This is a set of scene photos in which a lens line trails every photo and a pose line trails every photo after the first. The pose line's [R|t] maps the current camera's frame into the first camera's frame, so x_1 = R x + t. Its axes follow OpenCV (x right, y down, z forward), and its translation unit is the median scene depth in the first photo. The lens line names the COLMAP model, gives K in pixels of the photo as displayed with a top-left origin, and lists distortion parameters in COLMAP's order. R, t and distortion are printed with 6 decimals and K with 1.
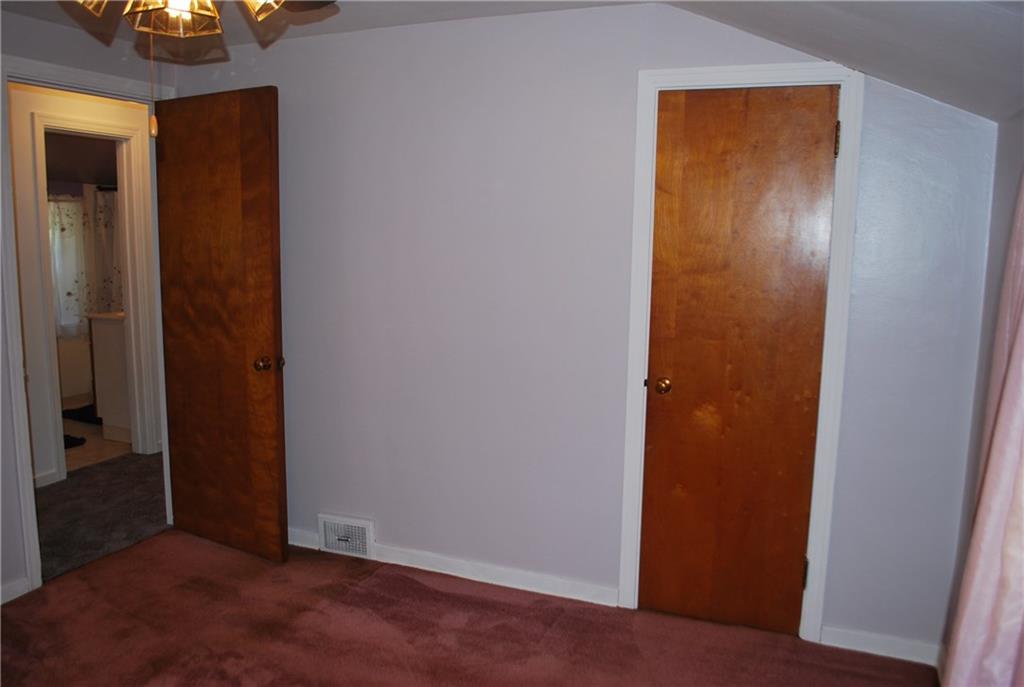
lens RADIAL K [[821.1, 0, 514.0], [0, 821.1, 357.2], [0, 0, 1]] dist [-0.089224, 0.007142]
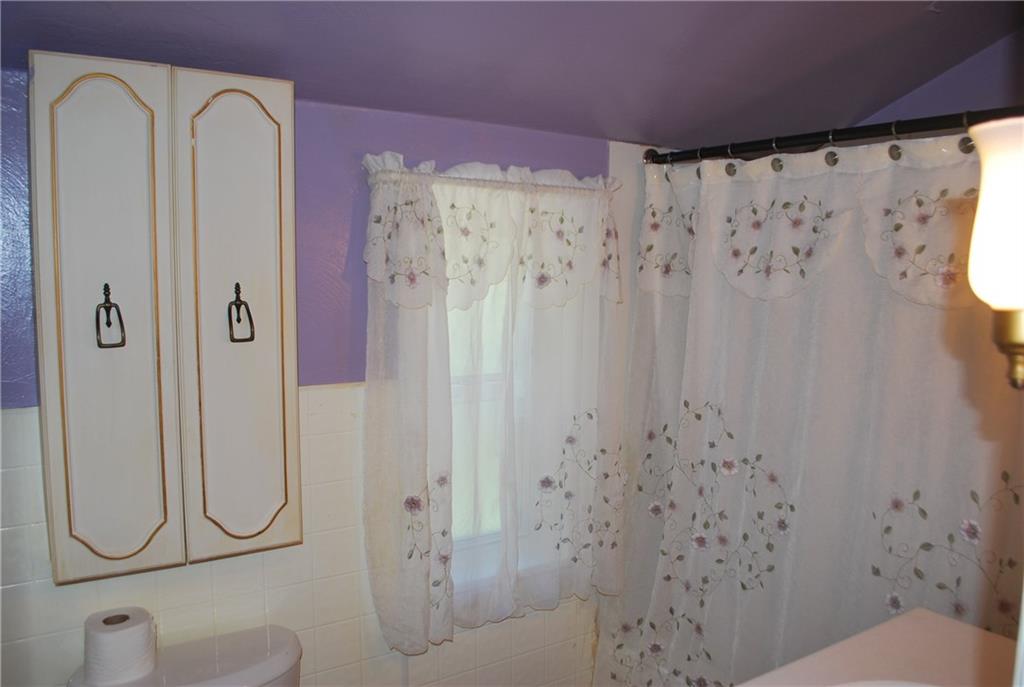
lens RADIAL K [[821.1, 0, 514.0], [0, 821.1, 357.2], [0, 0, 1]] dist [-0.089224, 0.007142]
pose [[0.846494, 0.056660, -0.529375, -0.391819], [-0.080893, 0.996464, -0.022698, -0.118175], [0.526217, 0.062036, 0.848084, 0.701764]]
